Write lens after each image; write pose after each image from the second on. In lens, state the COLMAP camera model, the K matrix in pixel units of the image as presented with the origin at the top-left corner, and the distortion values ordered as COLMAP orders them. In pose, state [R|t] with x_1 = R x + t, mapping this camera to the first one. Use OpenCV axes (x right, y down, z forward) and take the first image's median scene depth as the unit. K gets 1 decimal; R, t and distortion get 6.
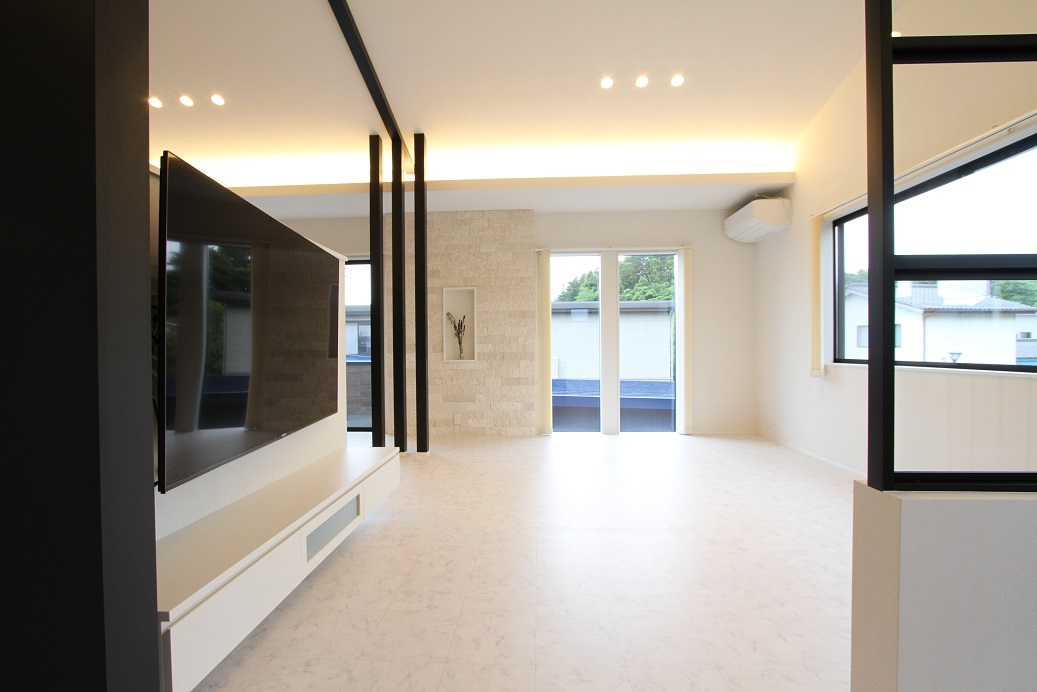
lens RADIAL K [[488.2, 0, 522.6], [0, 488.2, 352.8], [0, 0, 1]] dist [-0.005519, -0.001245]
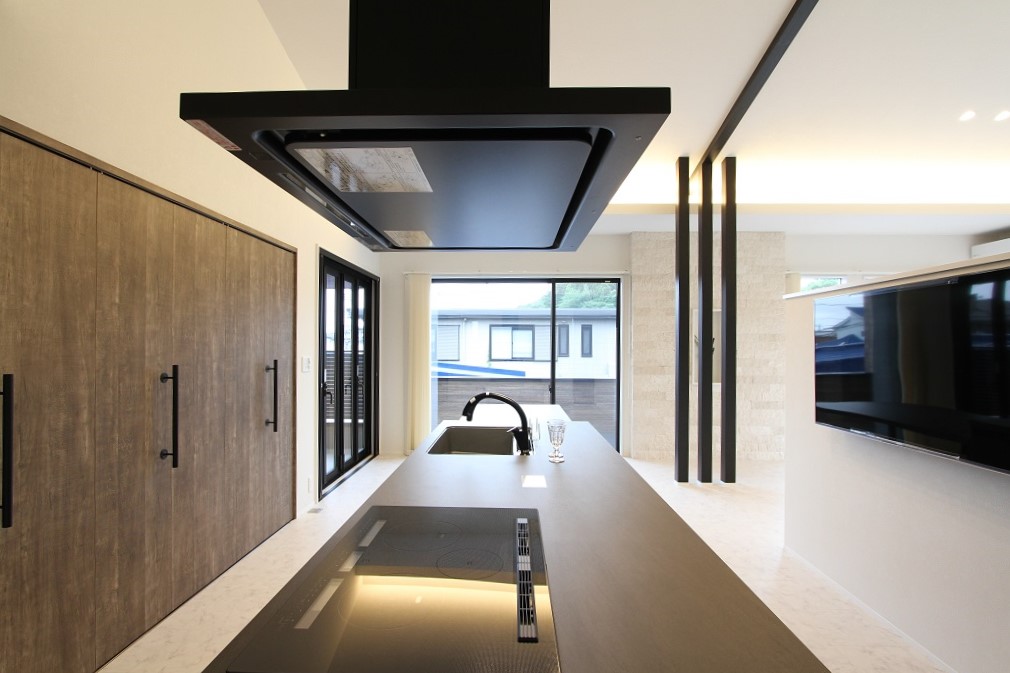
lens RADIAL K [[475.5, 0, 509.0], [0, 475.5, 343.1], [0, 0, 1]] dist [-0.005519, -0.001245]
pose [[0.998731, 0.015195, 0.048008, -0.581016], [-0.014417, 0.999760, -0.016518, -0.043629], [-0.048247, 0.015805, 0.998710, 0.065482]]
